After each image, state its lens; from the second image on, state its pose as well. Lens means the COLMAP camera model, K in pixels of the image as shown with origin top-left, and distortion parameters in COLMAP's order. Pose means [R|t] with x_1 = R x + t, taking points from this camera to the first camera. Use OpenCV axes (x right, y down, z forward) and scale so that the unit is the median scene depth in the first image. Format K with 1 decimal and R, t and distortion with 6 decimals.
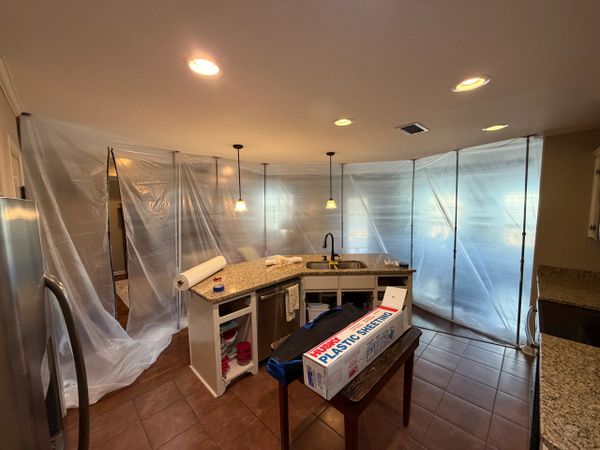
lens RADIAL K [[239.7, 0, 300.7], [0, 239.7, 225.3], [0, 0, 1]] dist [-0.001995, -0.000073]
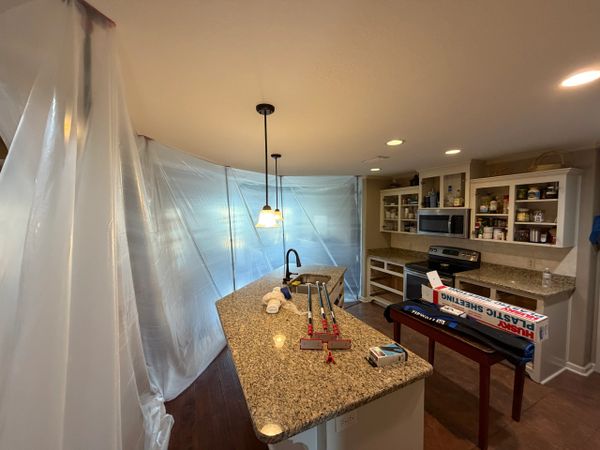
lens RADIAL K [[239.7, 0, 297.3], [0, 239.7, 227.0], [0, 0, 1]] dist [-0.001995, -0.000073]
pose [[0.343961, -0.041370, 0.938072, -0.674722], [0.079719, 0.996709, 0.014725, -0.058993], [-0.935594, 0.069717, 0.346126, 0.678471]]
